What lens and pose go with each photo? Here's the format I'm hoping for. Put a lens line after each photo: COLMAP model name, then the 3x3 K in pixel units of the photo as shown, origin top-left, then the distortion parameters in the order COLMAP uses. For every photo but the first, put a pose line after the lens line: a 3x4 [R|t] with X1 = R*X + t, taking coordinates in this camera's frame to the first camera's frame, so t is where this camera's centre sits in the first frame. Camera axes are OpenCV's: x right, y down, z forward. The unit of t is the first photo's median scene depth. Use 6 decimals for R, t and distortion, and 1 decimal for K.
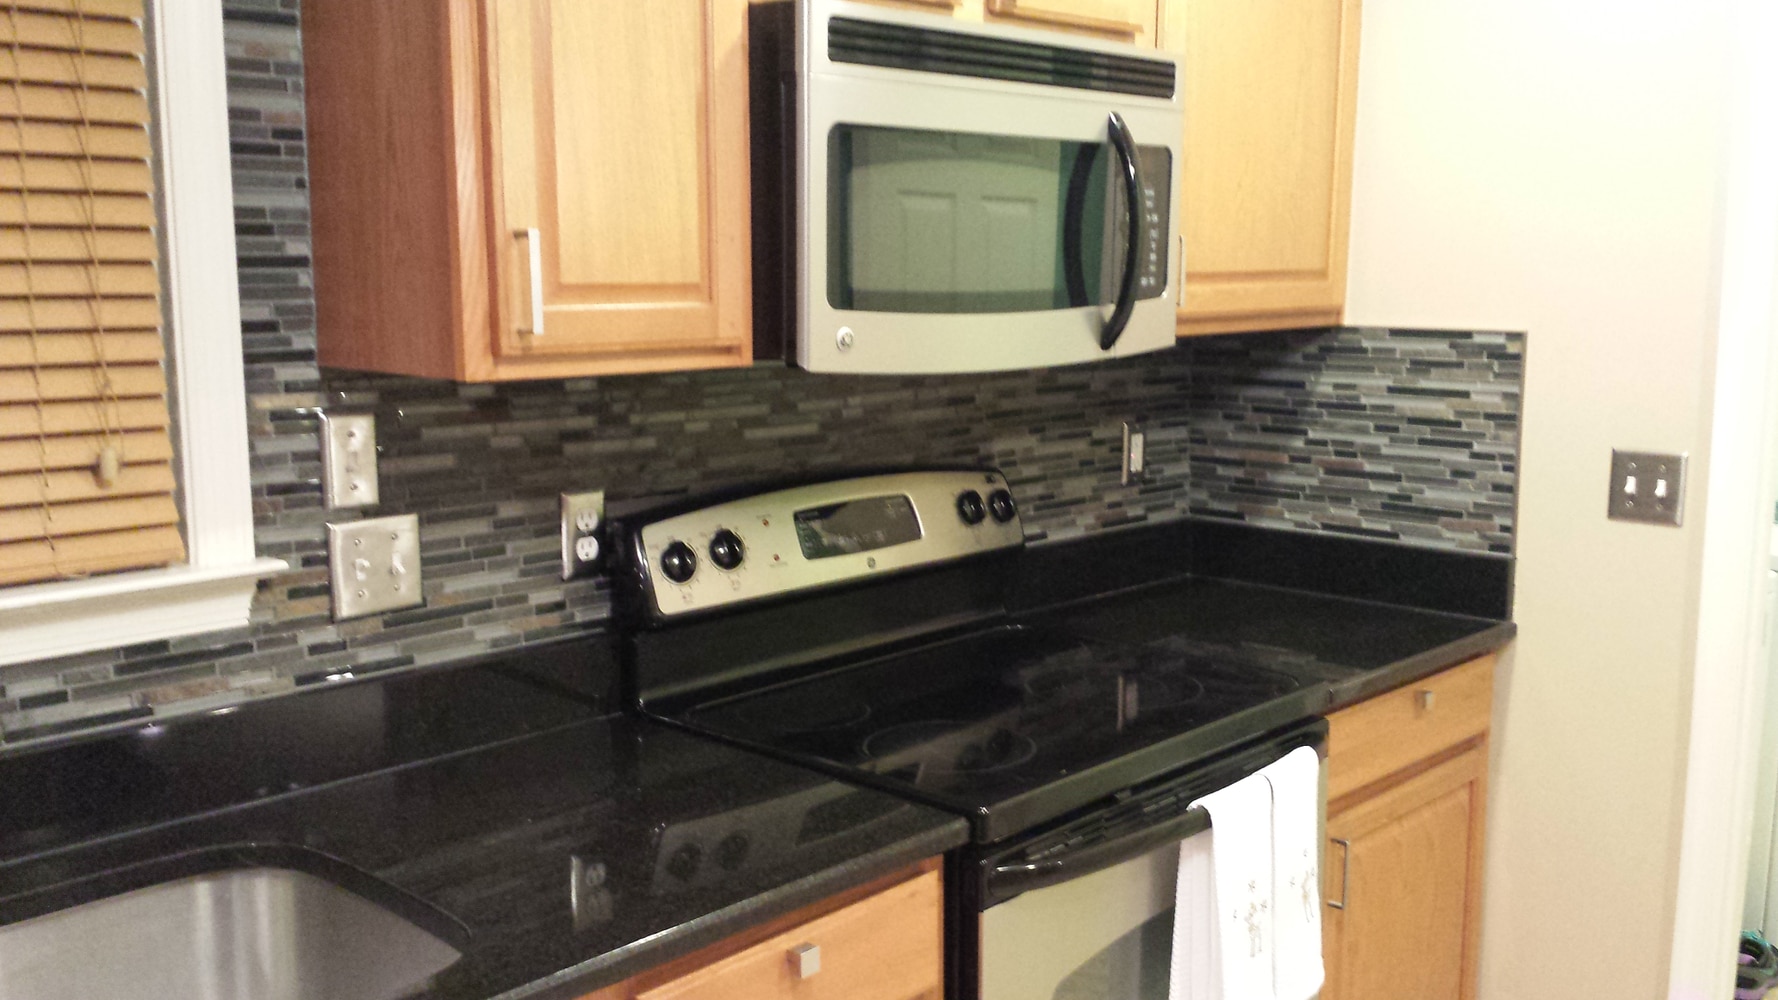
lens RADIAL K [[1650.8, 0, 889.0], [0, 1650.8, 500.0], [0, 0, 1]] dist [0.150895, -0.349020]
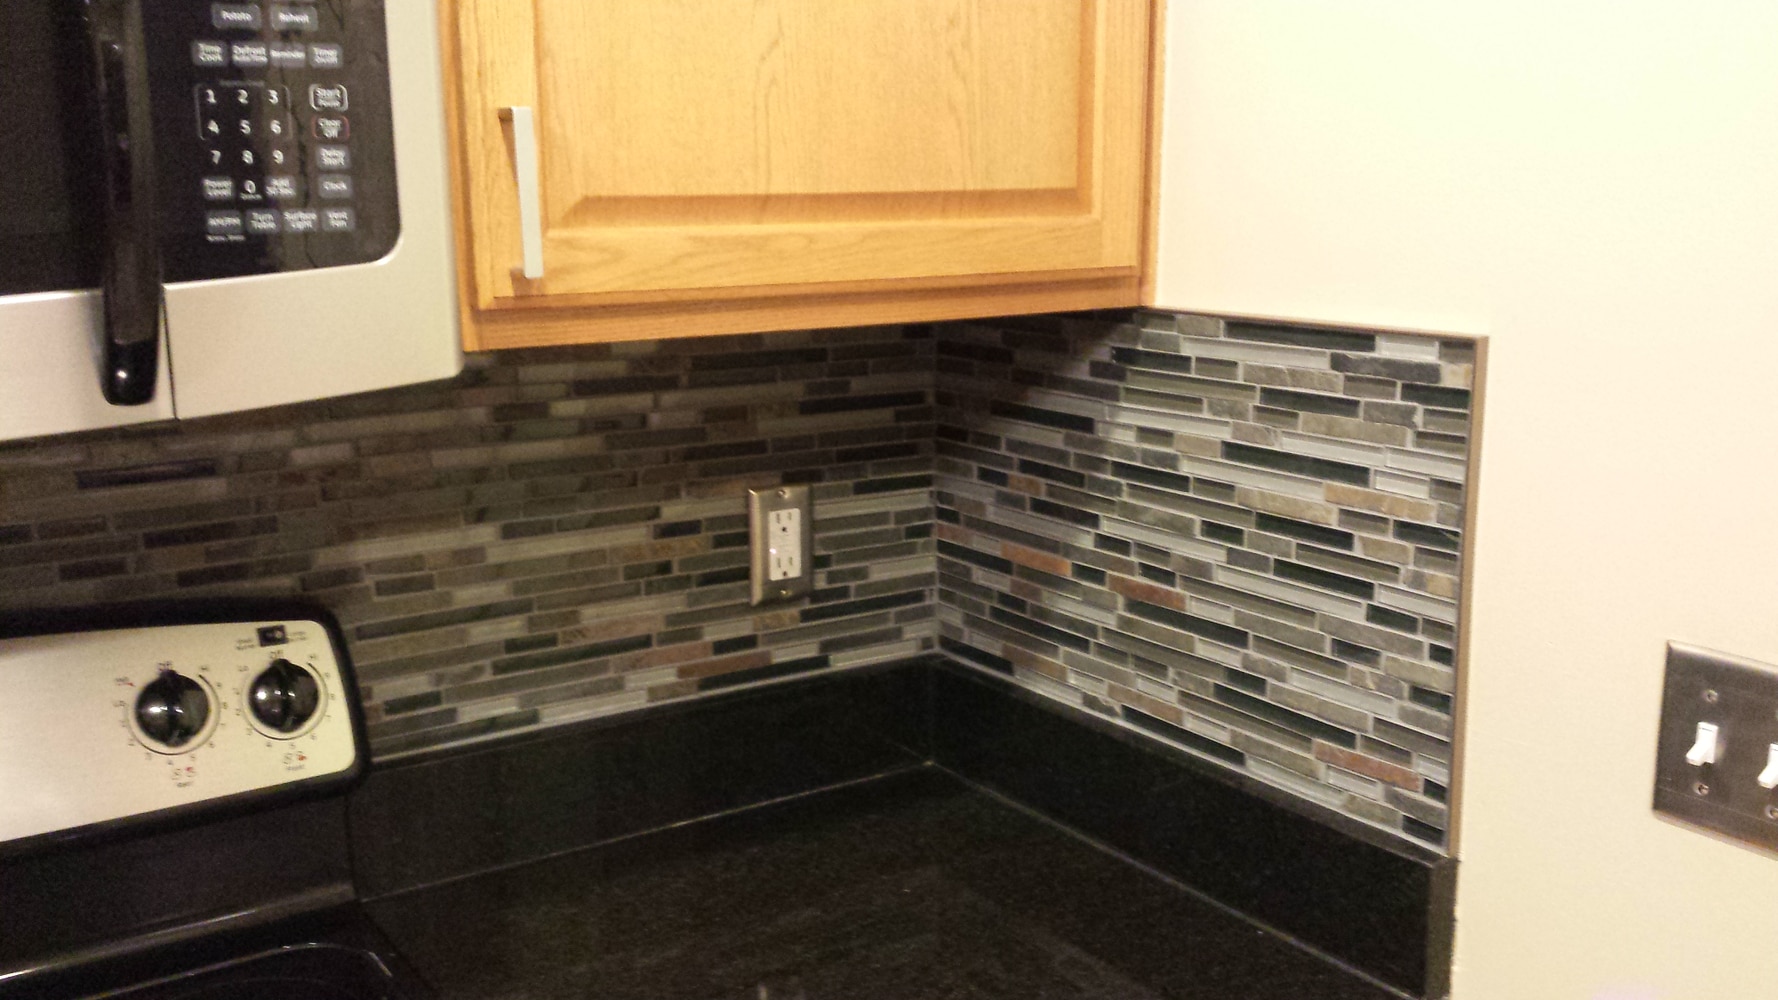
lens RADIAL K [[1650.8, 0, 889.0], [0, 1650.8, 500.0], [0, 0, 1]] dist [0.150895, -0.349020]
pose [[0.975955, 0.034870, -0.215164, 0.314265], [-0.024210, 0.998355, 0.051980, -0.075311], [0.216623, -0.045521, 0.975194, 0.538879]]
